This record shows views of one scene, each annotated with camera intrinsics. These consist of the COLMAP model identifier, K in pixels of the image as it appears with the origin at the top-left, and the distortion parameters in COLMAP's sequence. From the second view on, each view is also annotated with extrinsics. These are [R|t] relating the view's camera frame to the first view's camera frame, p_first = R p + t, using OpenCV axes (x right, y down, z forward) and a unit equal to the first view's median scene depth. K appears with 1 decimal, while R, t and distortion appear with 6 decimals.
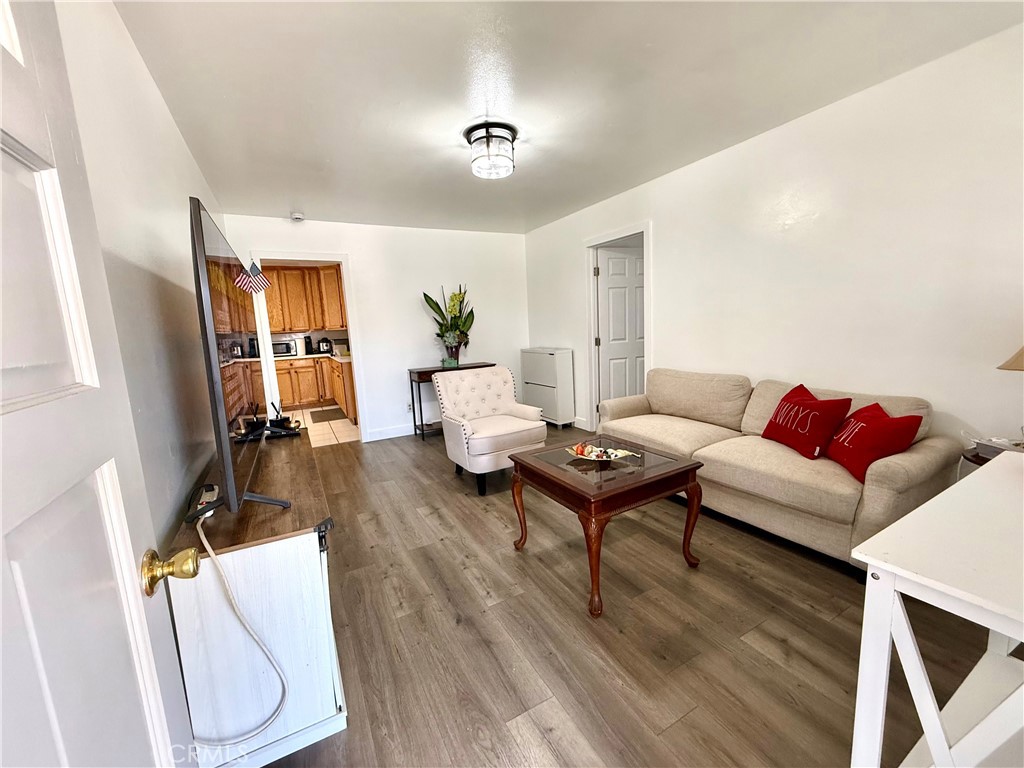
lens RADIAL K [[410.7, 0, 512.3], [0, 410.7, 384.4], [0, 0, 1]] dist [0.000289, 0.000055]
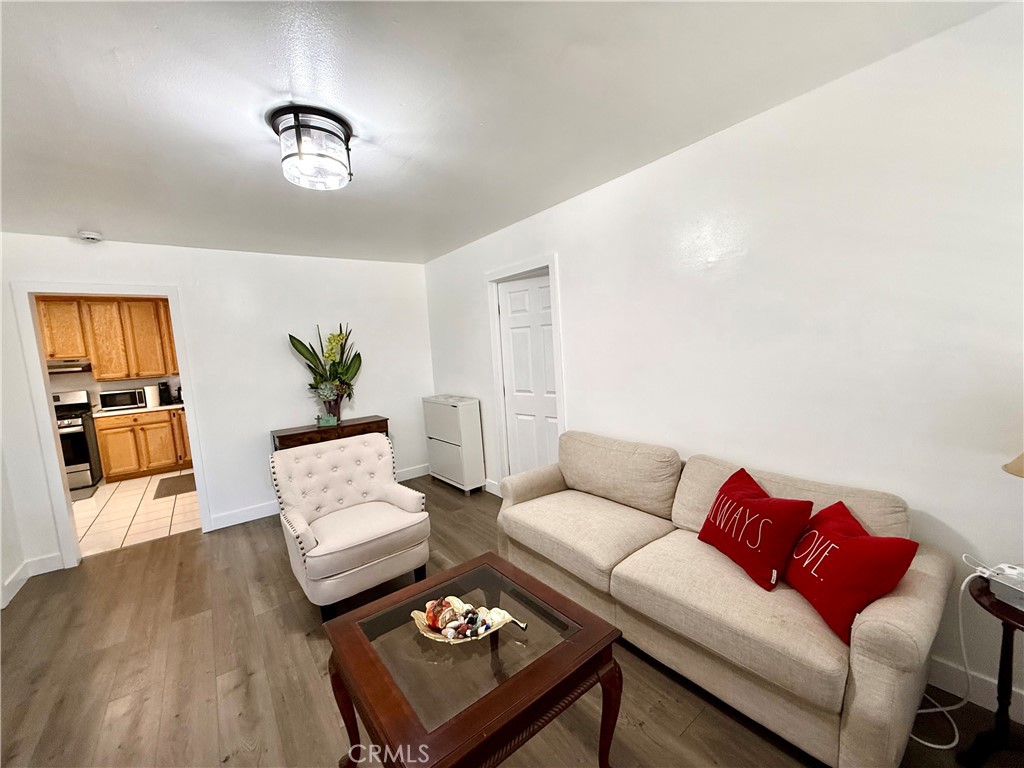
lens RADIAL K [[410.7, 0, 512.8], [0, 410.7, 384.8], [0, 0, 1]] dist [0.000289, 0.000055]
pose [[0.988154, -0.025123, 0.151396, 0.146118], [0.034211, 0.997746, -0.057724, -0.108420], [-0.149605, 0.062219, 0.986786, 0.258204]]
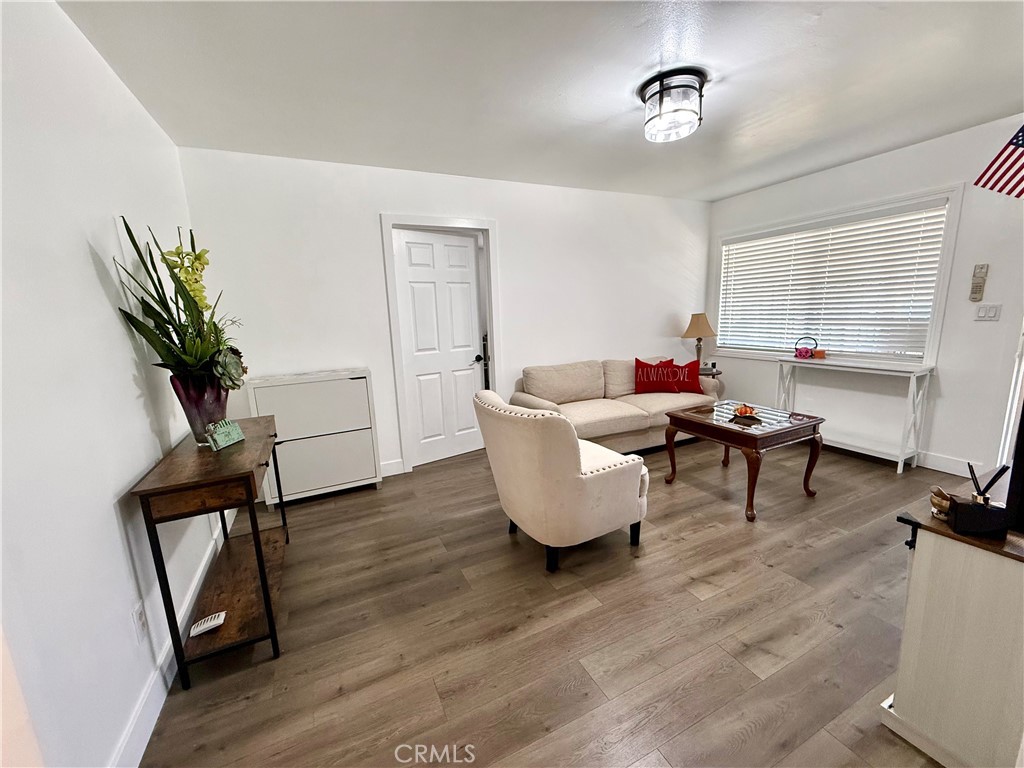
lens RADIAL K [[410.7, 0, 505.8], [0, 410.7, 384.4], [0, 0, 1]] dist [0.000289, 0.000055]
pose [[0.063288, -0.126669, 0.989924, -0.852544], [0.184223, 0.976349, 0.113154, -0.155299], [-0.980845, 0.175205, 0.085127, 1.198534]]
